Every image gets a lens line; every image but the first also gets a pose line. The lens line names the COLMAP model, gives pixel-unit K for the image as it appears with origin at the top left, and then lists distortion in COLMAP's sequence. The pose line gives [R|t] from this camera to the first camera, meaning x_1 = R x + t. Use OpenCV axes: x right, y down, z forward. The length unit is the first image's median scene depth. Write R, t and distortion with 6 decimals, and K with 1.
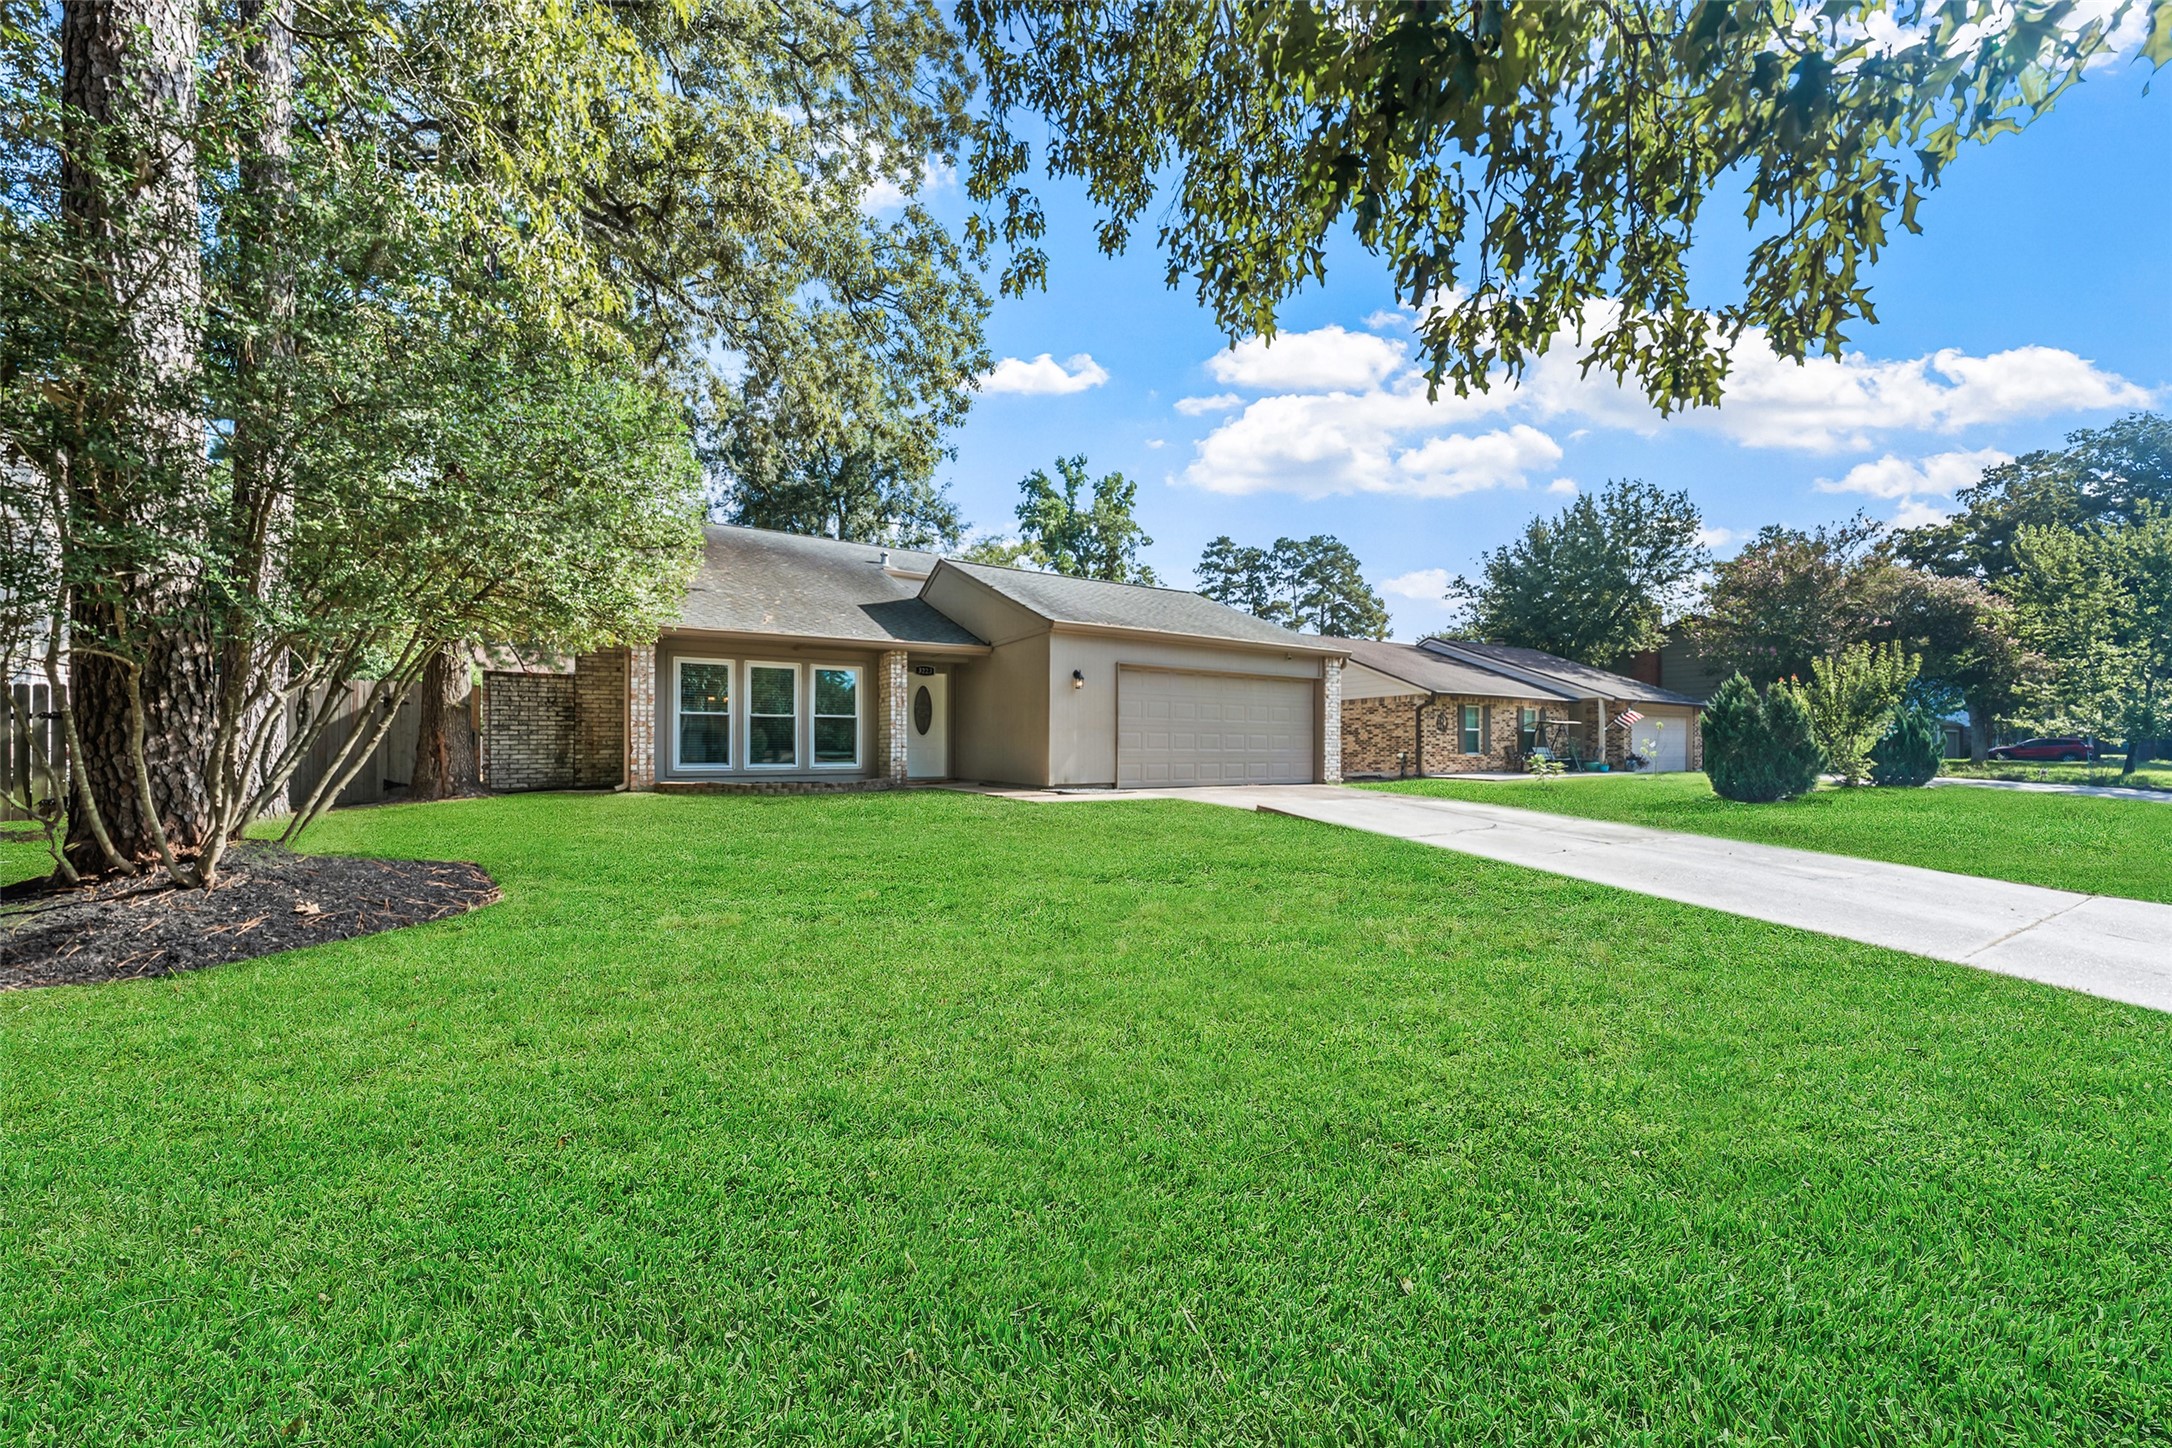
lens RADIAL K [[777.2, 0, 1077.3], [0, 777.2, 734.5], [0, 0, 1]] dist [-0.003814, -0.000353]
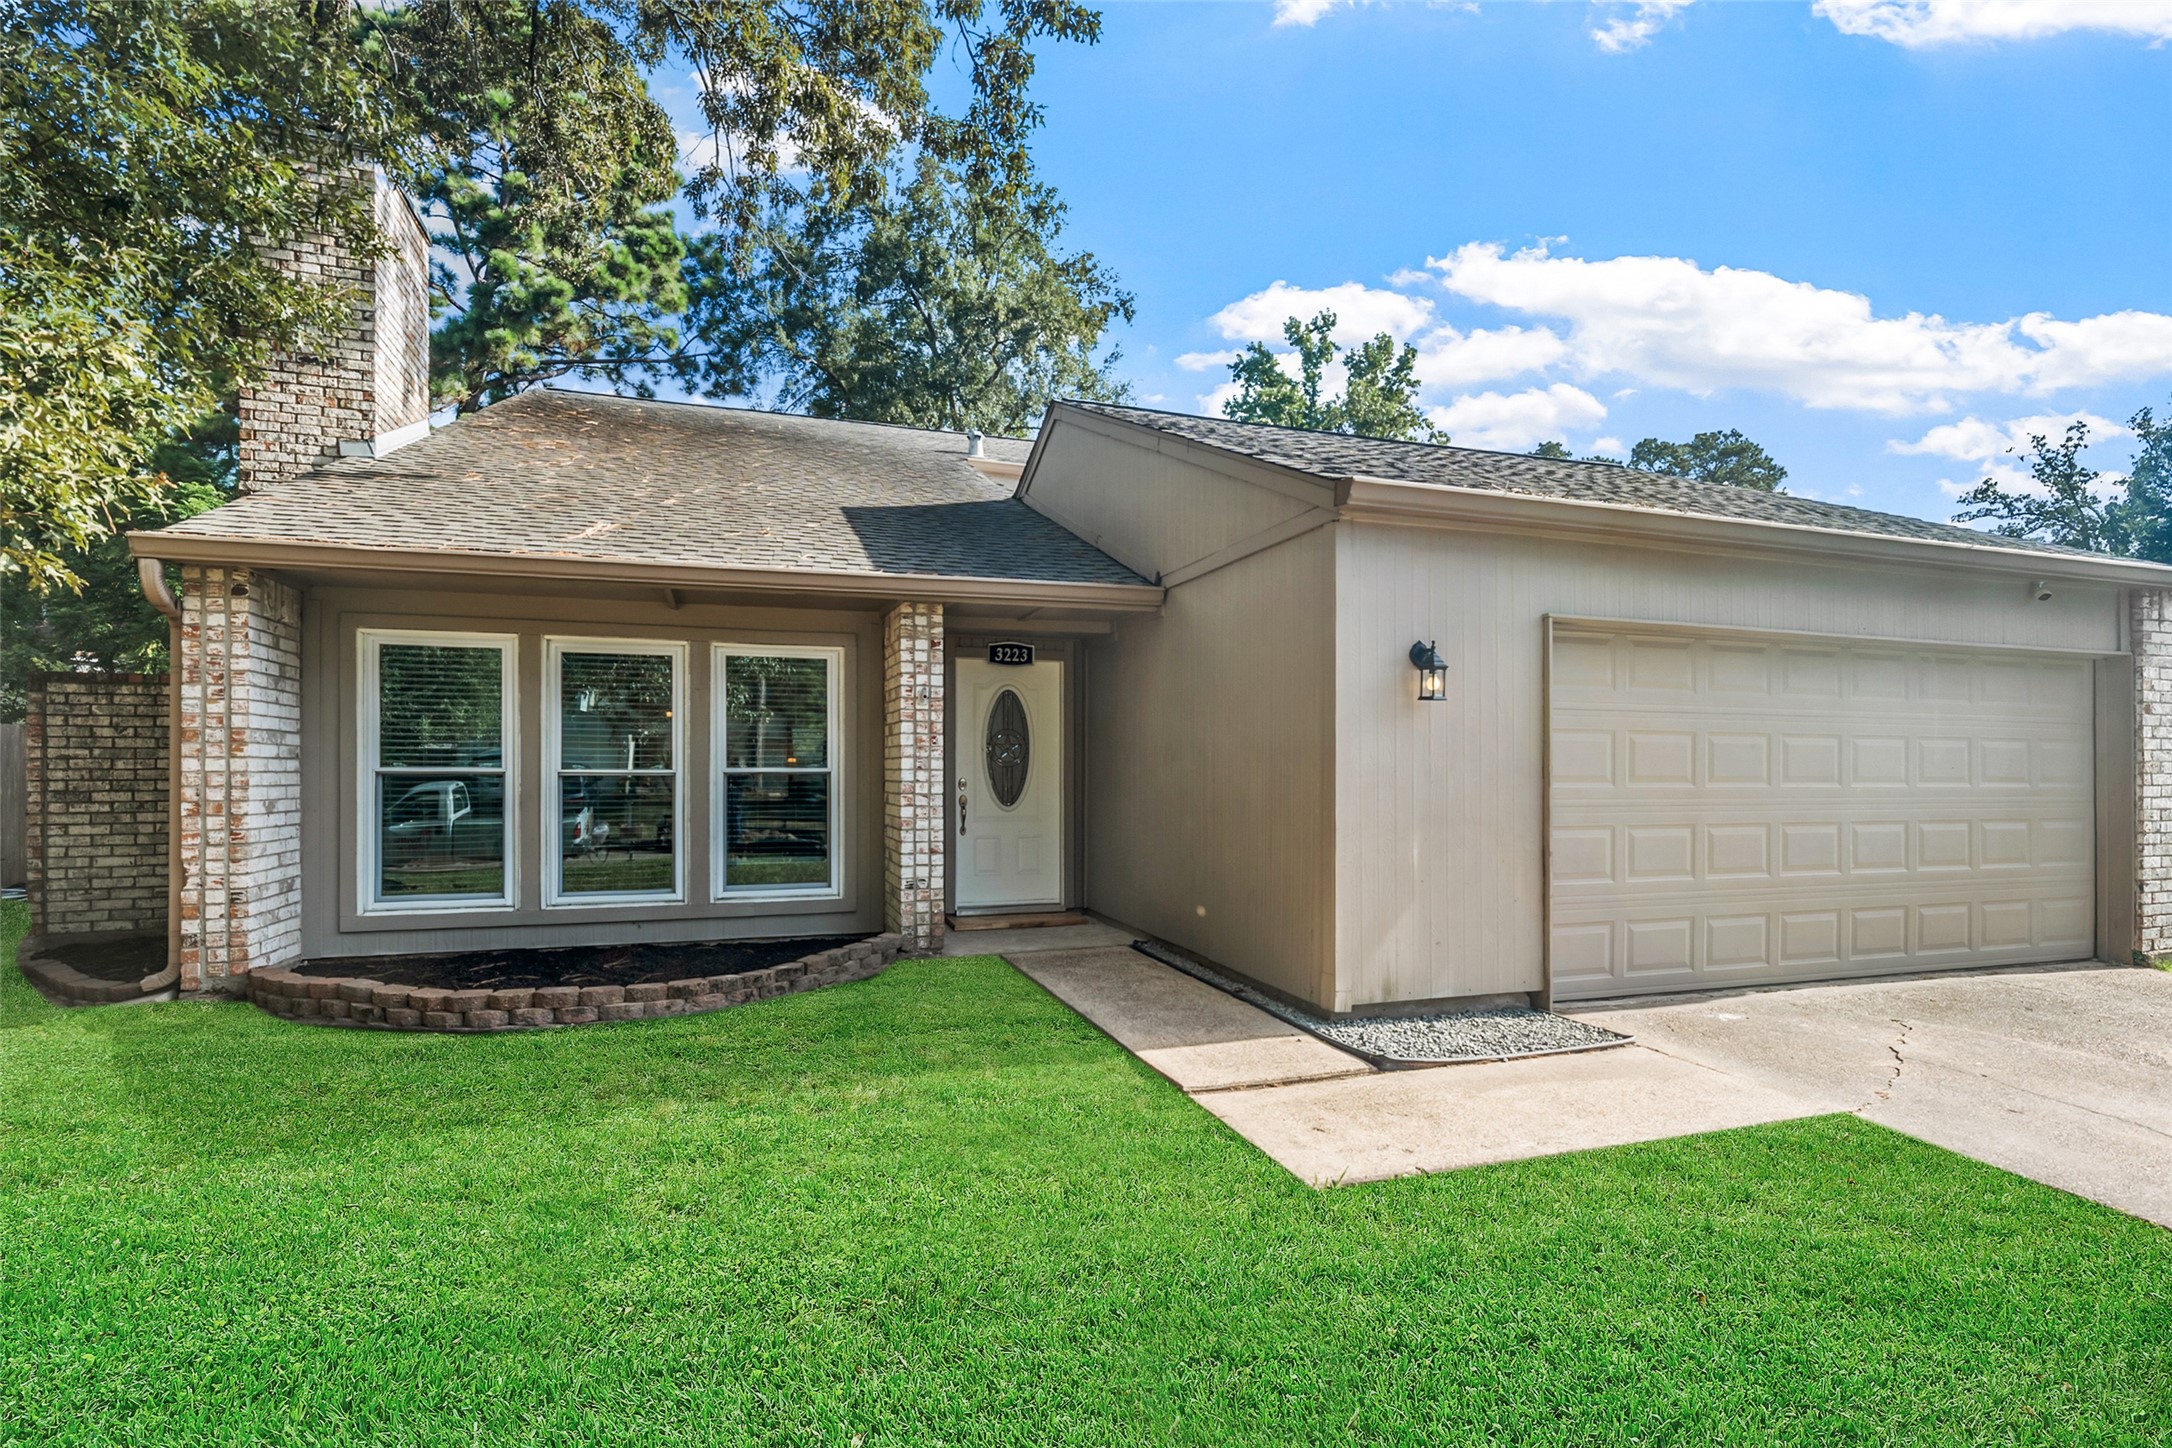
lens RADIAL K [[1050.8, 0, 1086.0], [0, 1050.8, 722.1], [0, 0, 1]] dist [0.003272, 0.000666]
pose [[0.977871, -0.005038, -0.209149, -0.040996], [0.000800, 0.999793, -0.020341, -0.037724], [0.209208, 0.019723, 0.977672, 0.506675]]
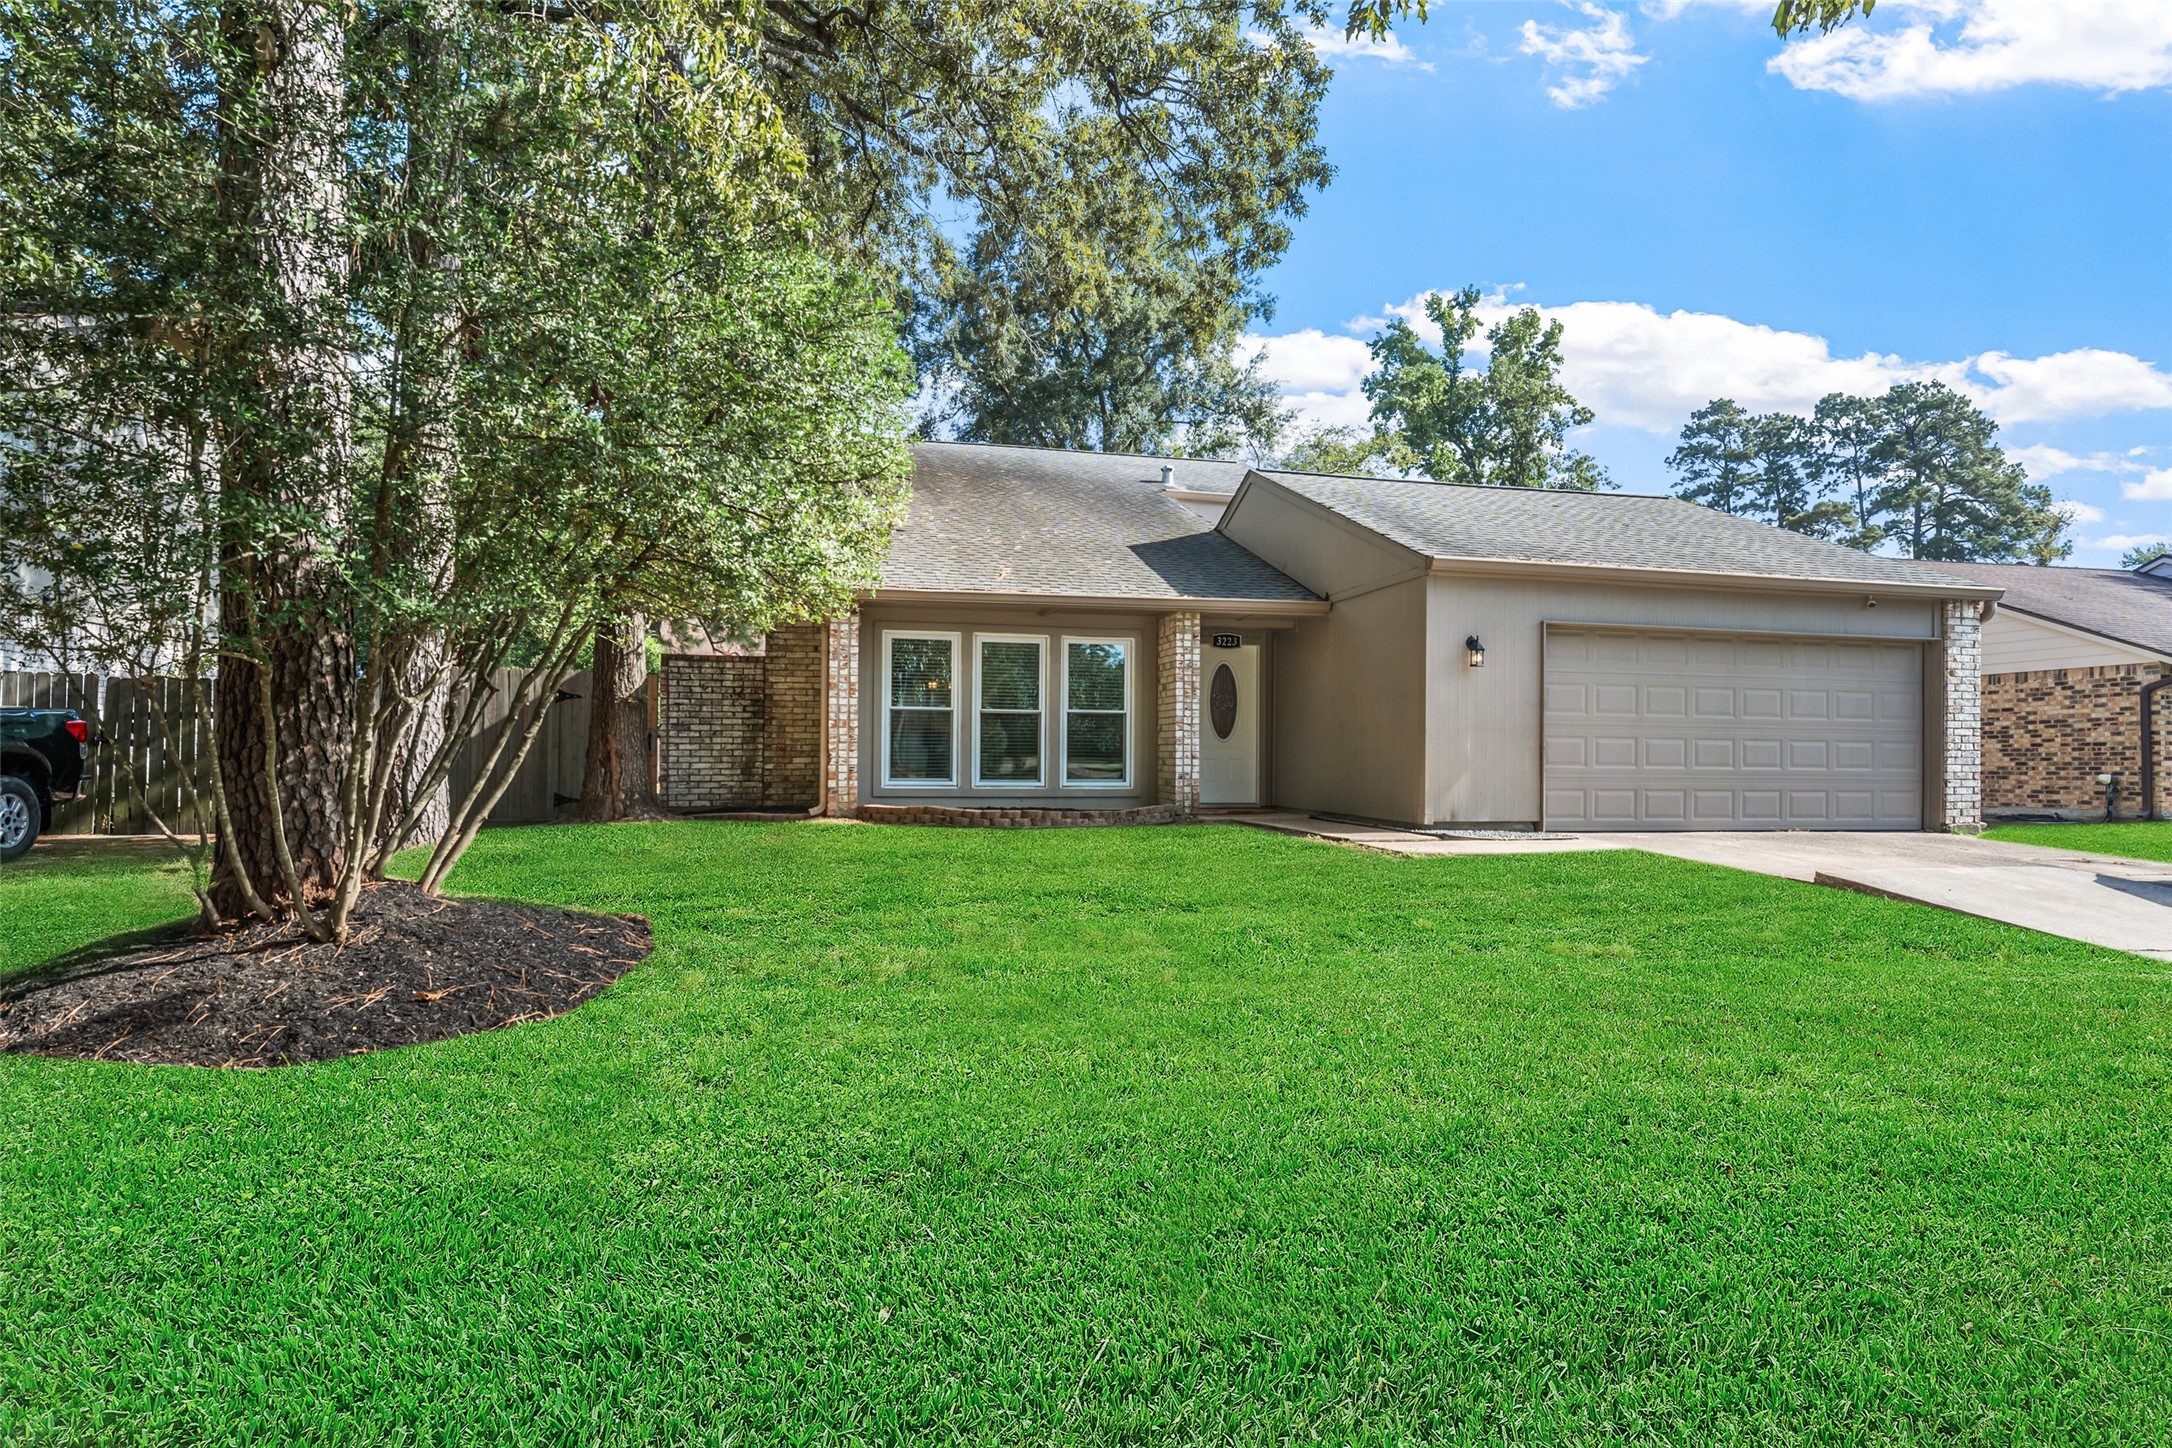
lens RADIAL K [[1154.7, 0, 1080.7], [0, 1154.7, 722.1], [0, 0, 1]] dist [0.004496, -0.001196]
pose [[0.950161, 0.000919, -0.311759, -0.009066], [-0.002820, 0.999980, -0.005649, -0.008280], [0.311747, 0.006247, 0.950144, 0.034796]]
